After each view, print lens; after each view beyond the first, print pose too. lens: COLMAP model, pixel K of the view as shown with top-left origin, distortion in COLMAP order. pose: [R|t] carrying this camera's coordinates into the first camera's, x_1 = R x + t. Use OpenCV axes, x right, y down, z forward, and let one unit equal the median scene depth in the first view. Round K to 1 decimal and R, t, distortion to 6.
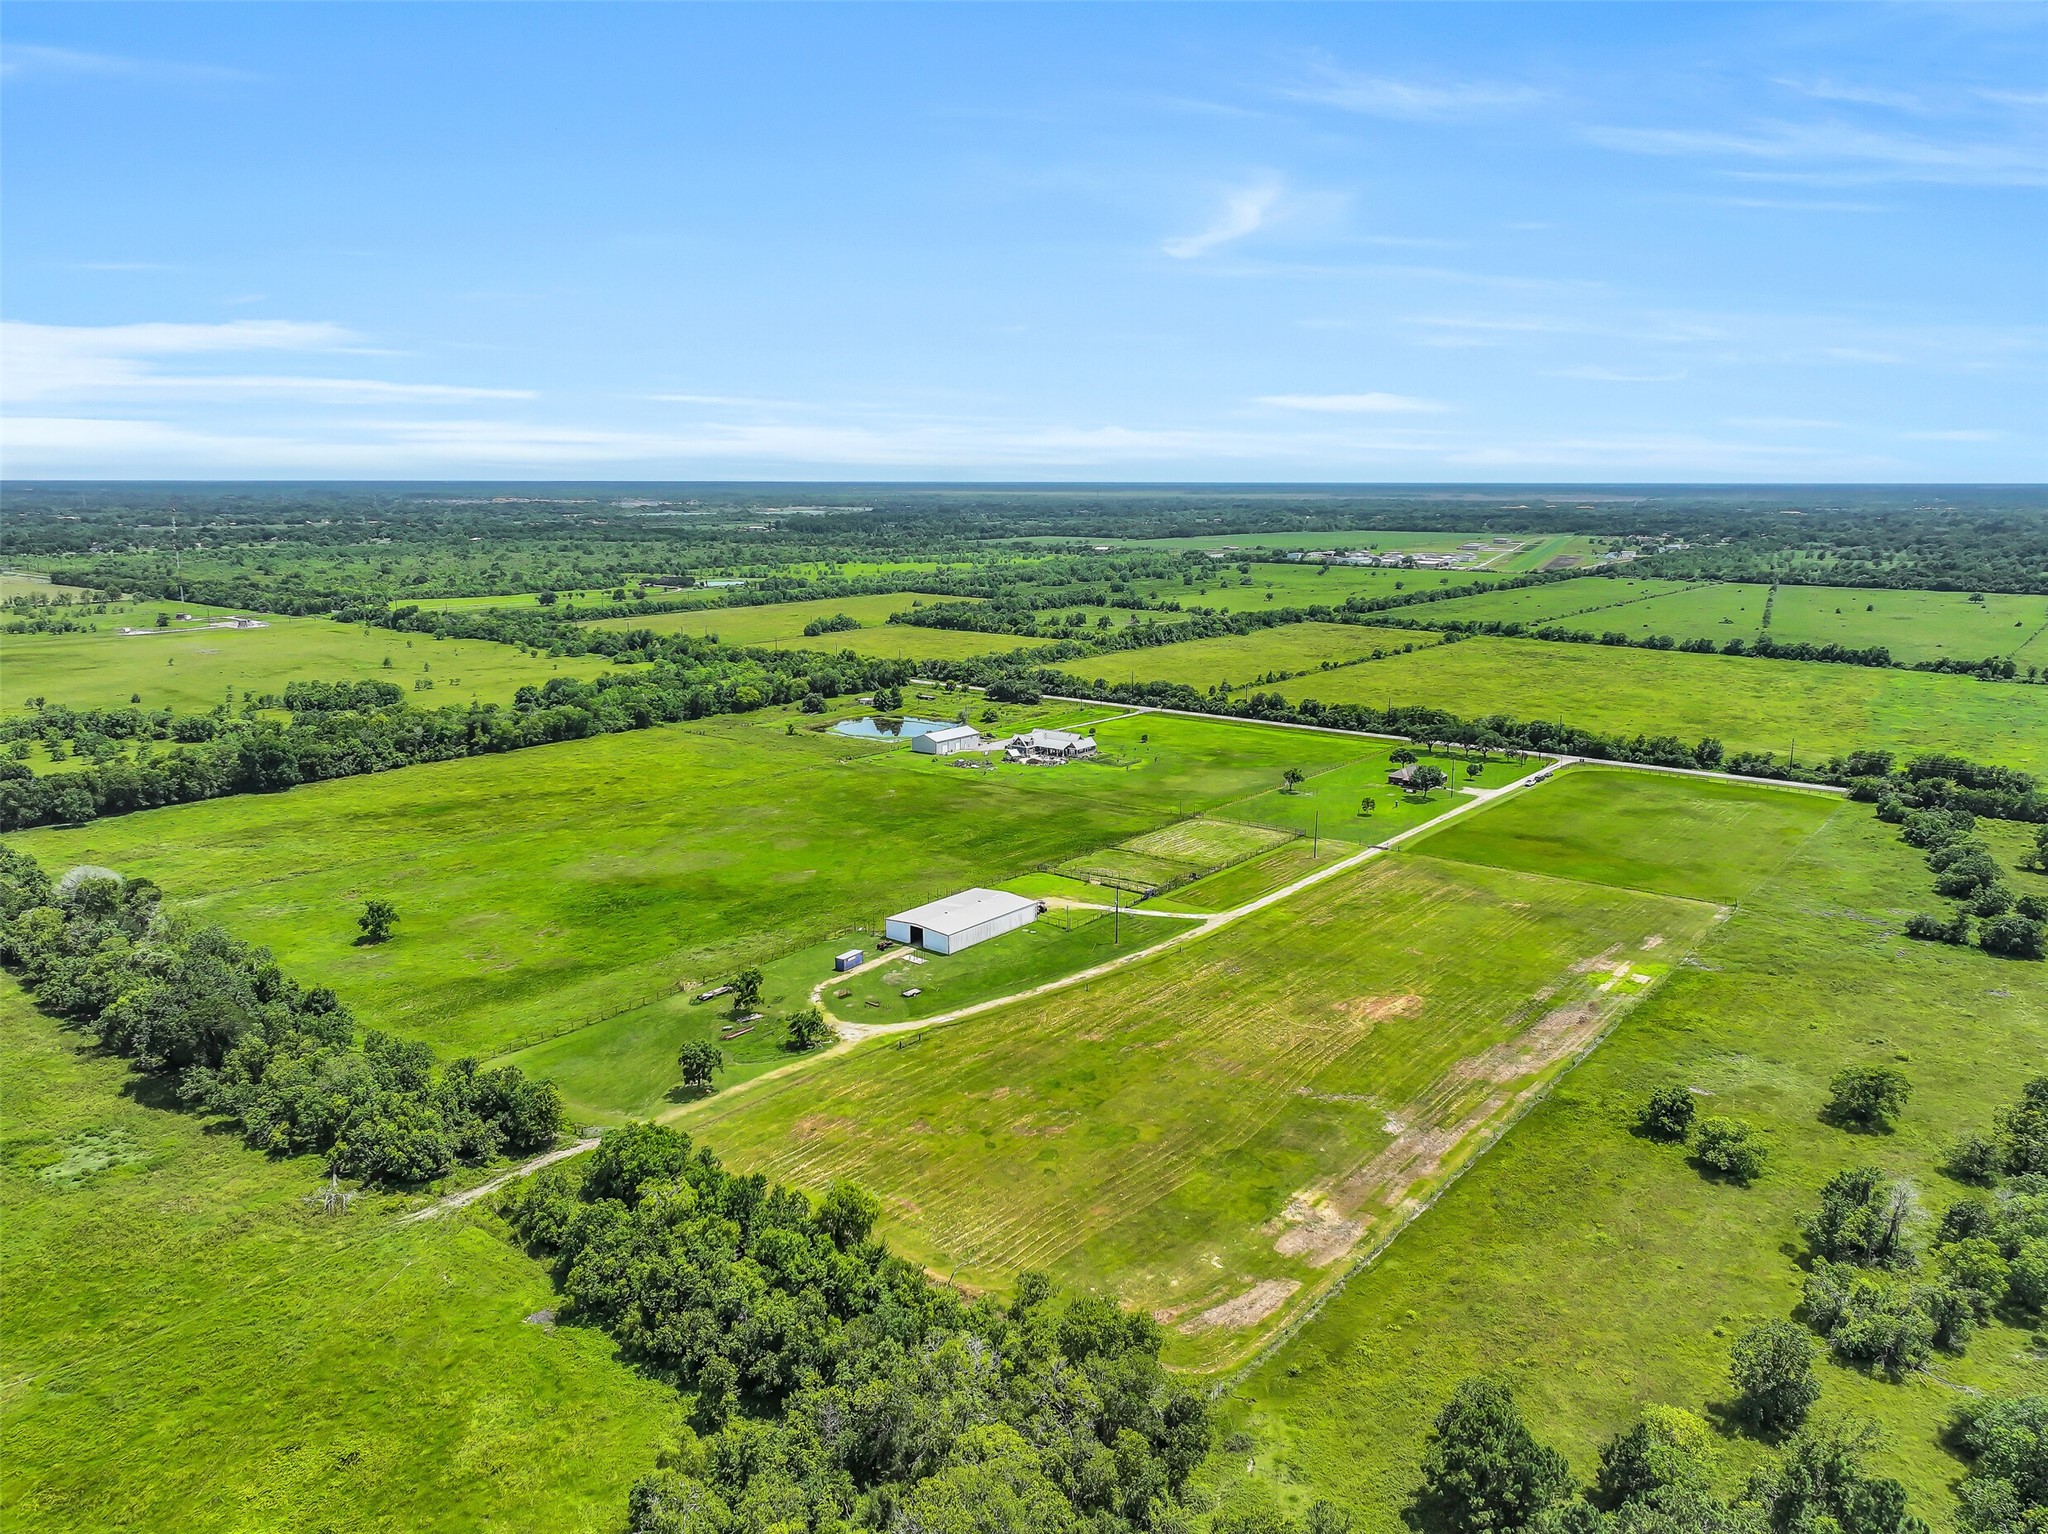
lens RADIAL K [[1460.8, 0, 1027.8], [0, 1460.8, 735.5], [0, 0, 1]] dist [0.005355, 0.002736]
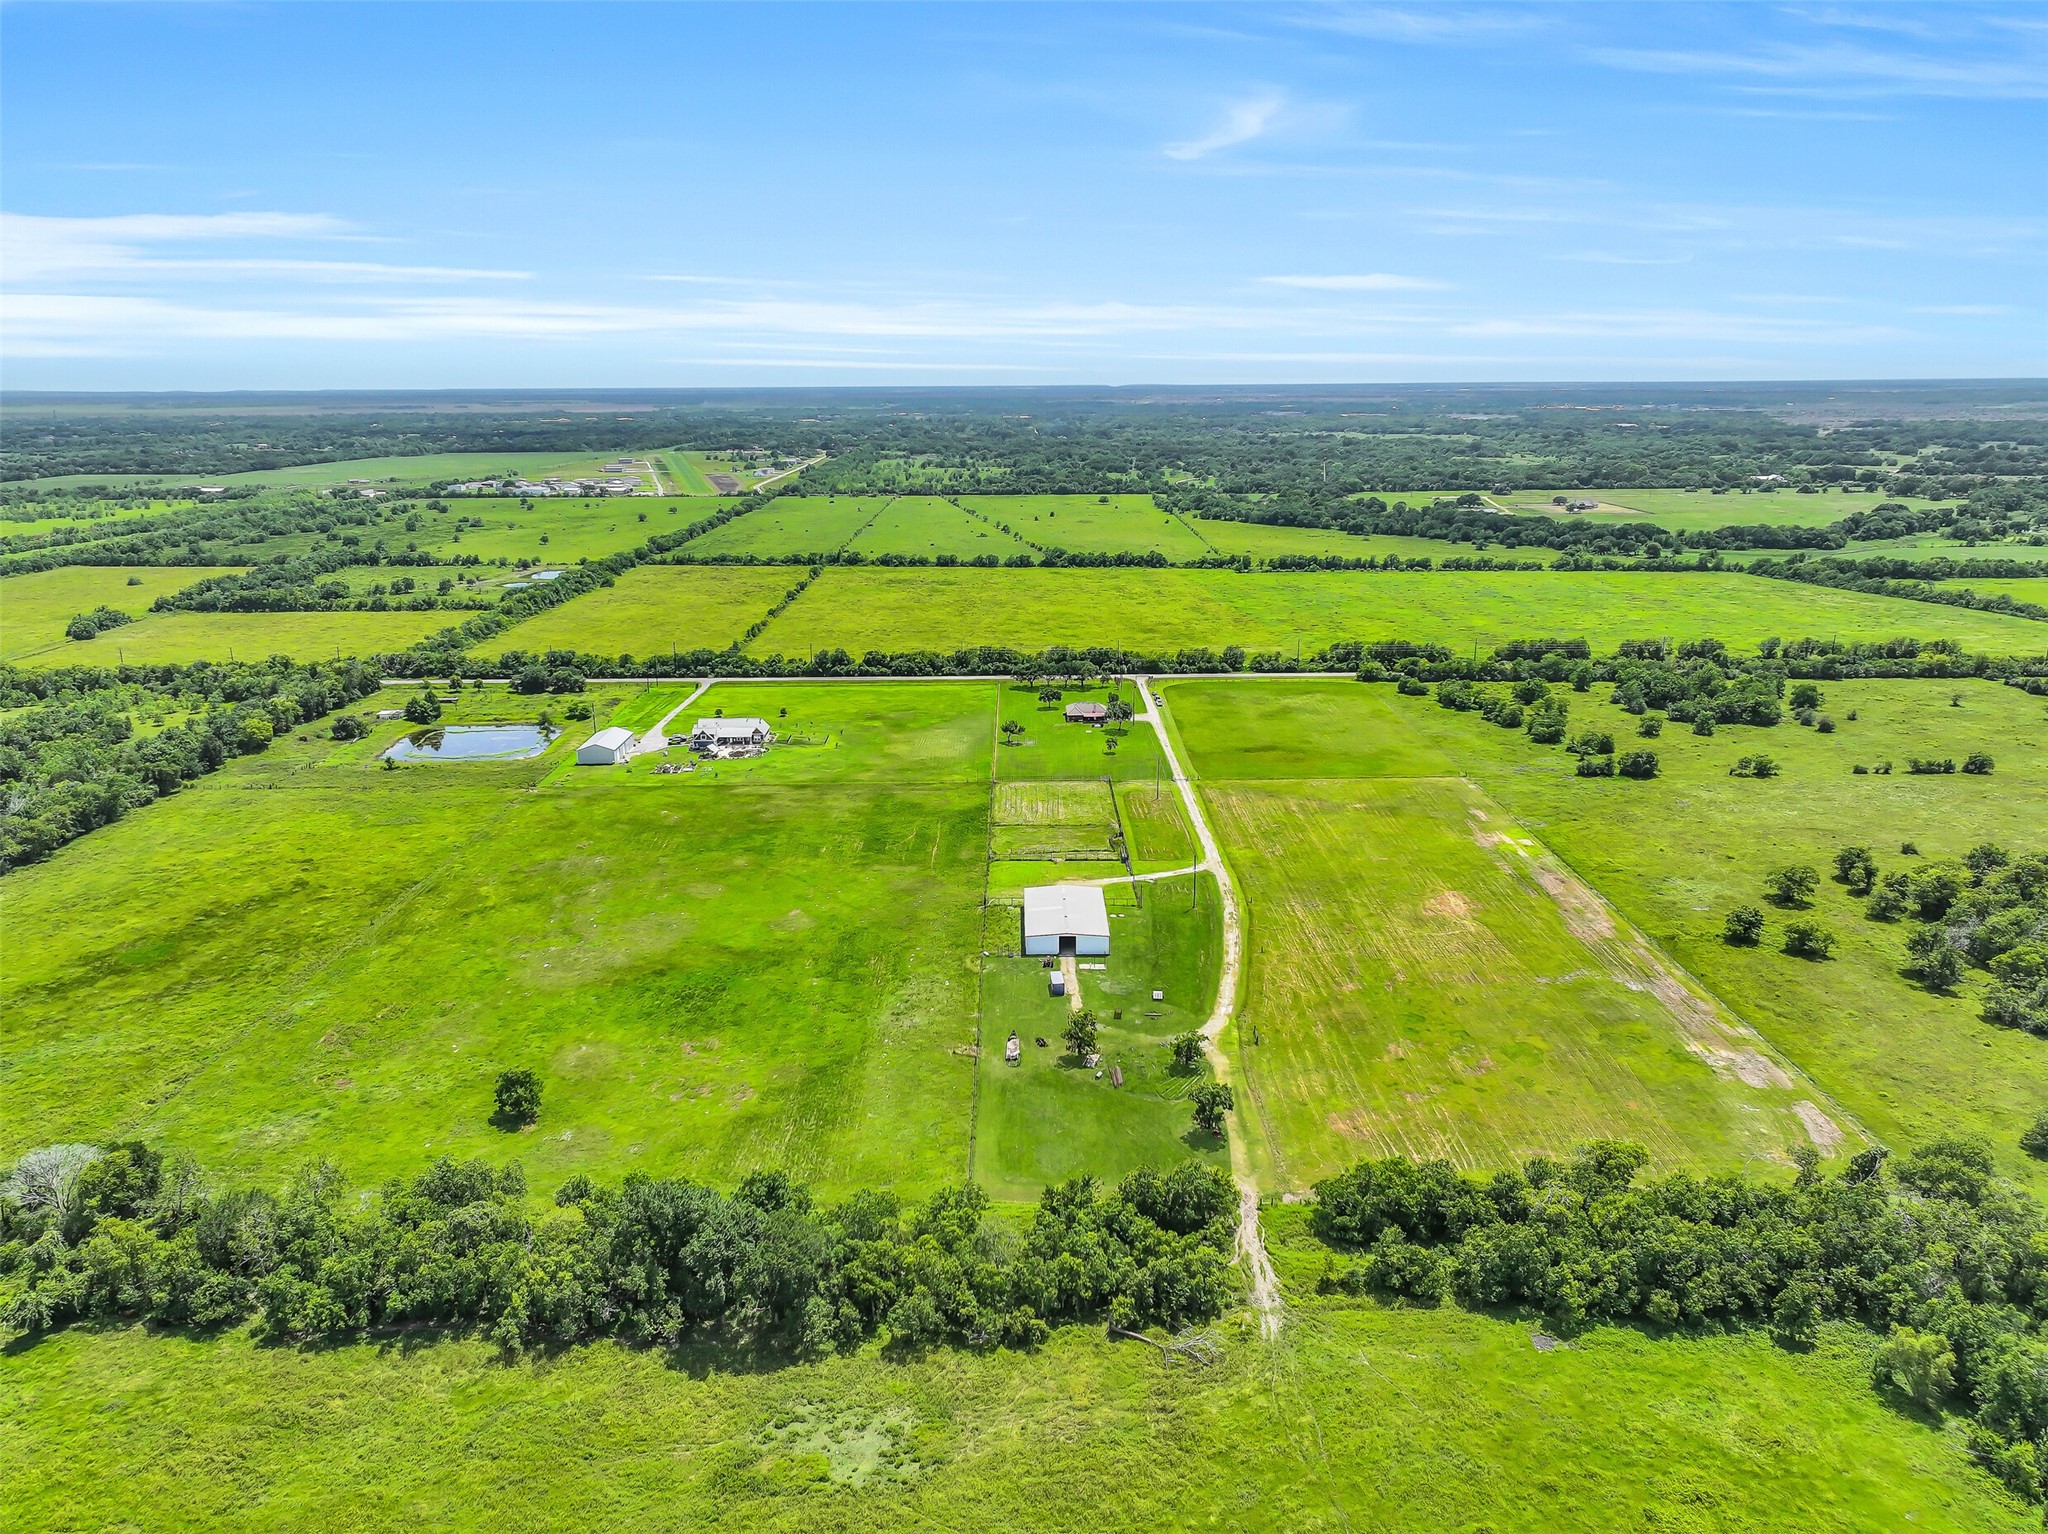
lens RADIAL K [[1460.8, 0, 1027.8], [0, 1460.8, 735.5], [0, 0, 1]] dist [0.005355, 0.002736]
pose [[0.777330, -0.155131, 0.609665, -0.640112], [0.116435, 0.987853, 0.102905, -0.104863], [-0.618223, -0.009004, 0.785951, 0.206172]]
